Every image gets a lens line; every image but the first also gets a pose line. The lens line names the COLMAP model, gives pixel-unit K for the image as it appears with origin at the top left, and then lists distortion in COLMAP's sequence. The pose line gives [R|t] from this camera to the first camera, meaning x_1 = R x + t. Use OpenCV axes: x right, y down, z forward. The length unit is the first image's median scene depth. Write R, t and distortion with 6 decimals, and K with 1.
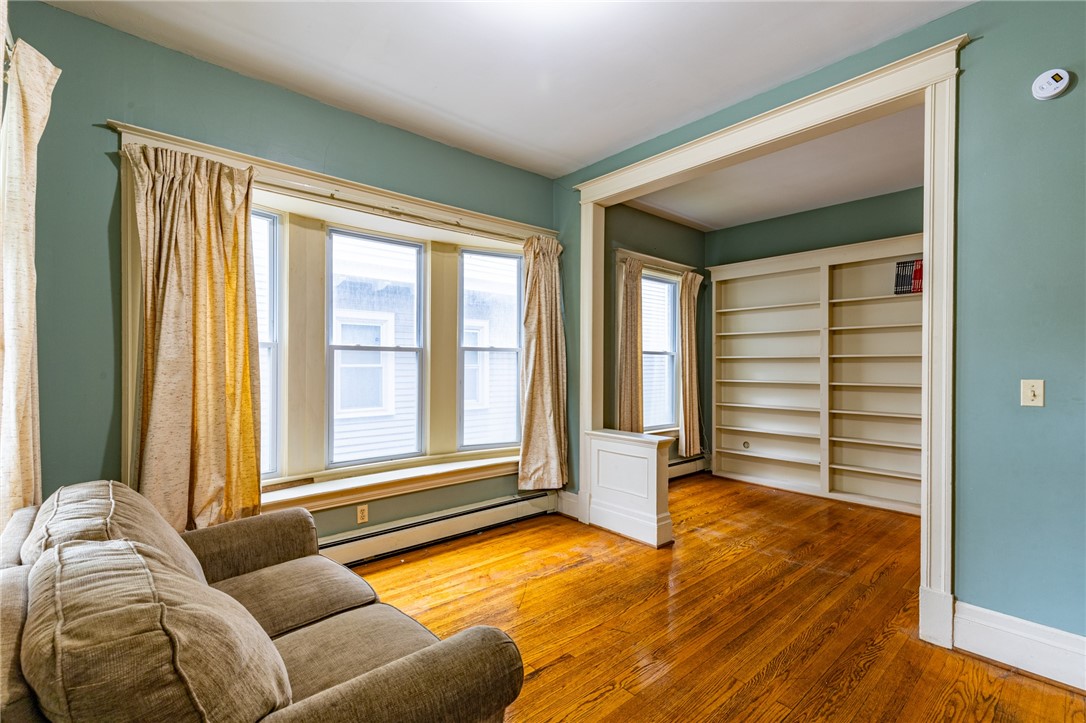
lens RADIAL K [[487.4, 0, 546.4], [0, 487.4, 366.1], [0, 0, 1]] dist [0.010866, -0.003642]
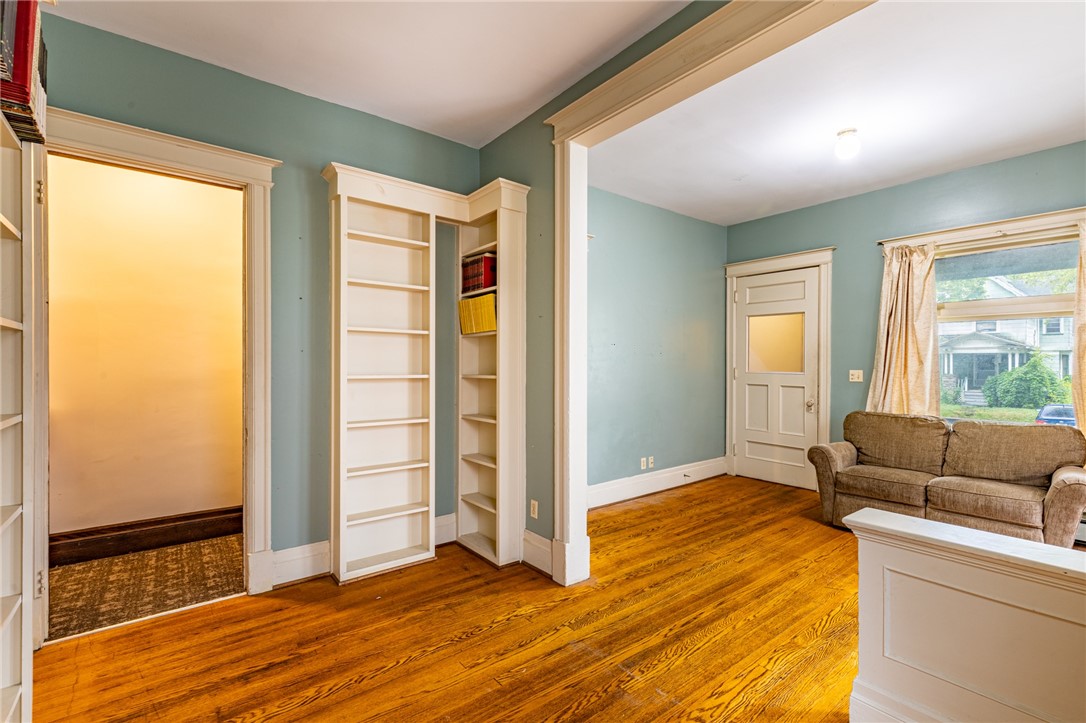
lens RADIAL K [[492.8, 0, 551.2], [0, 492.8, 360.2], [0, 0, 1]] dist [0.026168, -0.000245]
pose [[-0.998906, -0.006381, 0.046322, 0.567077], [-0.006908, 0.999913, -0.011236, 0.003100], [-0.046247, -0.011543, -0.998863, 1.623262]]
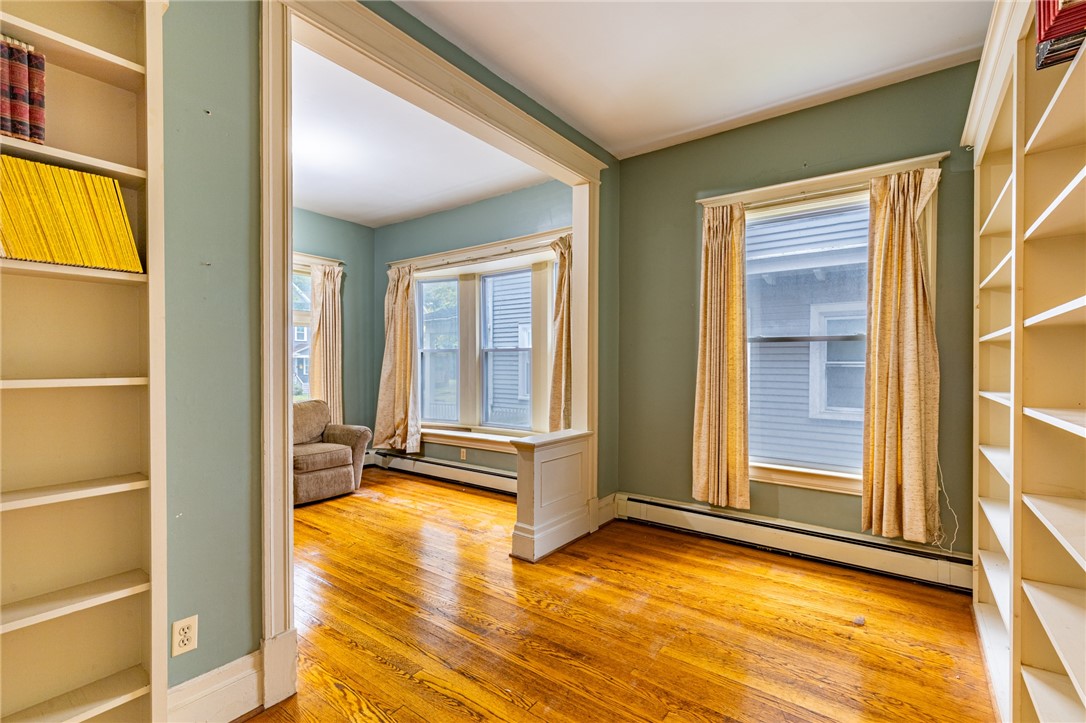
lens RADIAL K [[487.4, 0, 546.4], [0, 487.4, 366.1], [0, 0, 1]] dist [0.010866, -0.003642]
pose [[0.201700, 0.002880, -0.979443, 1.200462], [-0.002556, 0.999994, 0.002414, 0.009173], [0.979444, 0.002016, 0.201706, 0.913793]]
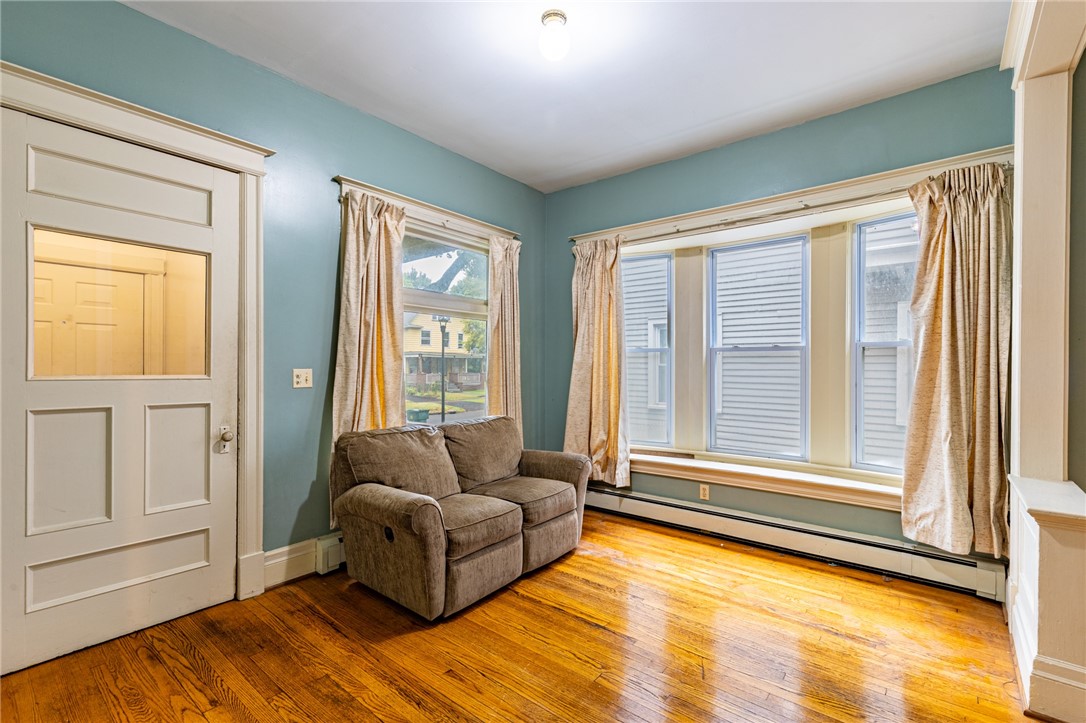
lens RADIAL K [[487.4, 0, 546.4], [0, 487.4, 366.1], [0, 0, 1]] dist [0.010866, -0.003642]
pose [[0.164322, -0.000594, -0.986407, 0.687249], [-0.003641, 0.999993, -0.001209, 0.004702], [0.986400, 0.003790, 0.164318, 0.422348]]
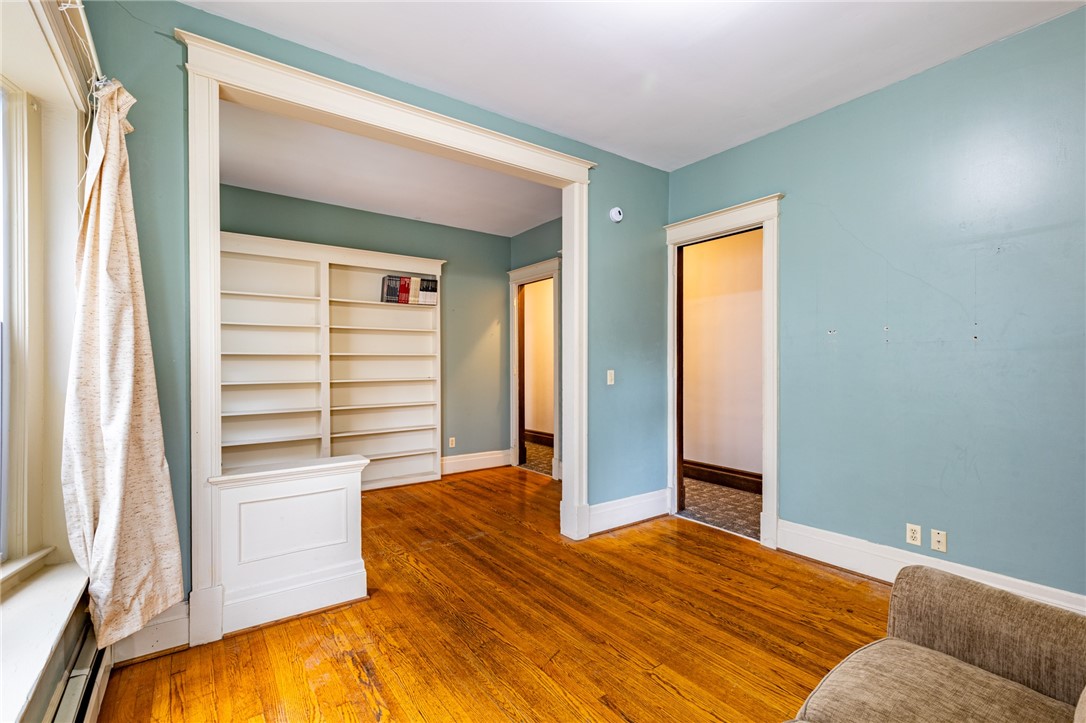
lens RADIAL K [[487.4, 0, 546.4], [0, 487.4, 366.1], [0, 0, 1]] dist [0.010866, -0.003642]
pose [[0.096627, -0.007615, 0.995291, -0.540168], [0.003307, 0.999968, 0.007330, -0.001701], [-0.995315, 0.002583, 0.096649, 0.667212]]
